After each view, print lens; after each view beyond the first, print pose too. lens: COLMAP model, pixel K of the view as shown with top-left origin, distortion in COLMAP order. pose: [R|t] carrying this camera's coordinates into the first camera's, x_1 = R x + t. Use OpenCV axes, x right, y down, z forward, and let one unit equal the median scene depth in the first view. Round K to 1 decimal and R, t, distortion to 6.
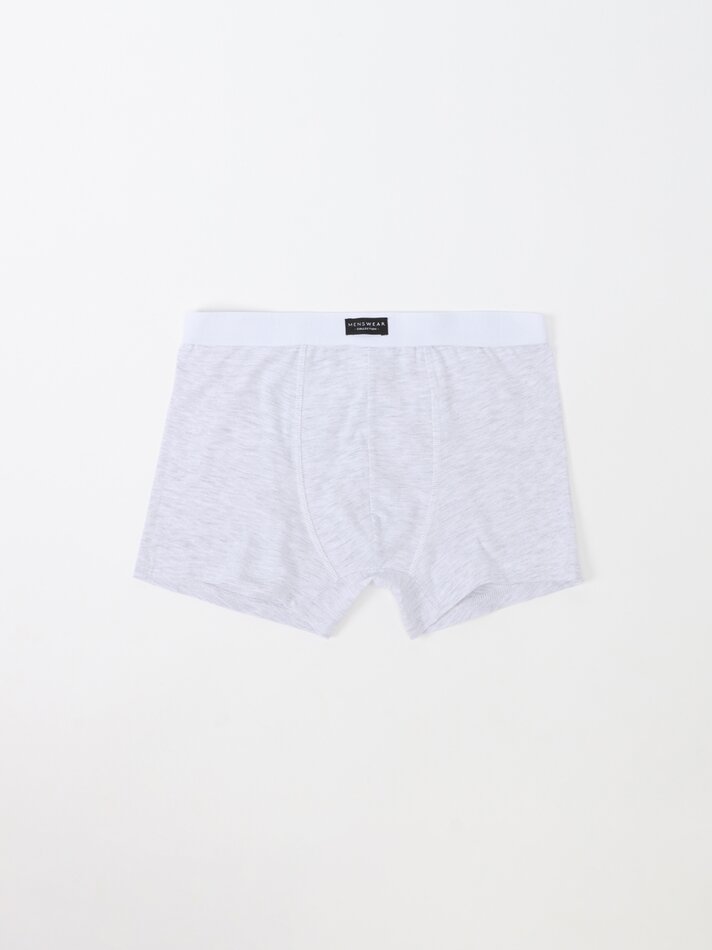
lens RADIAL K [[933.5, 0, 356.0], [0, 933.5, 475.0], [0, 0, 1]] dist [-0.112690, 0.000090]
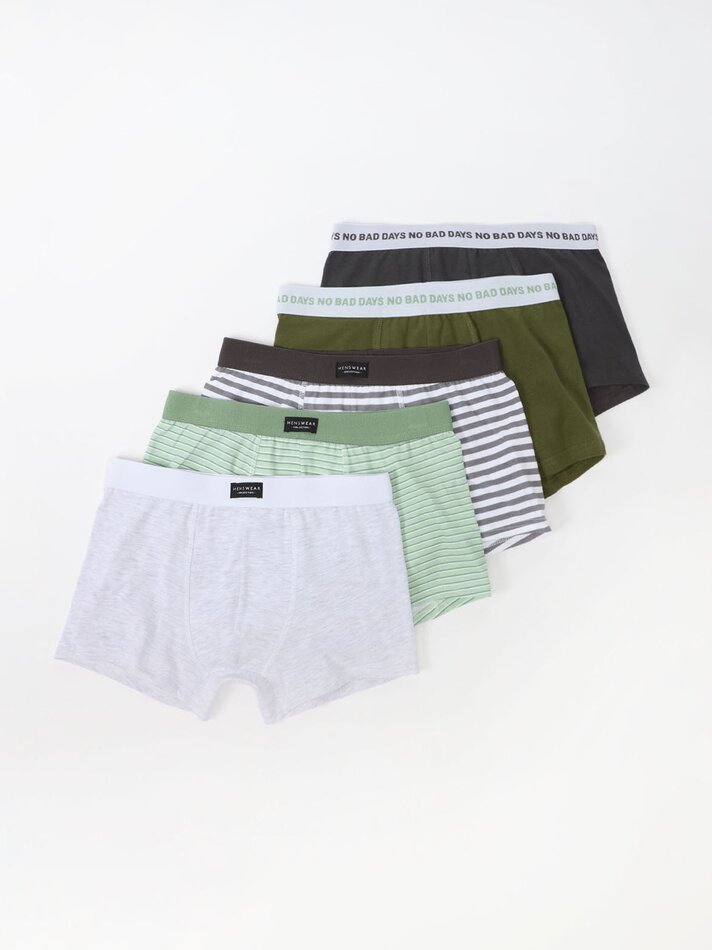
lens RADIAL K [[928.8, 0, 377.0], [0, 928.8, 500.0], [0, 0, 1]] dist [0.004611, 0.000520]
pose [[0.992660, 0.082797, 0.088152, 0.081028], [-0.077112, 0.994832, -0.066055, -0.069739], [-0.093166, 0.058773, 0.993914, -0.364679]]
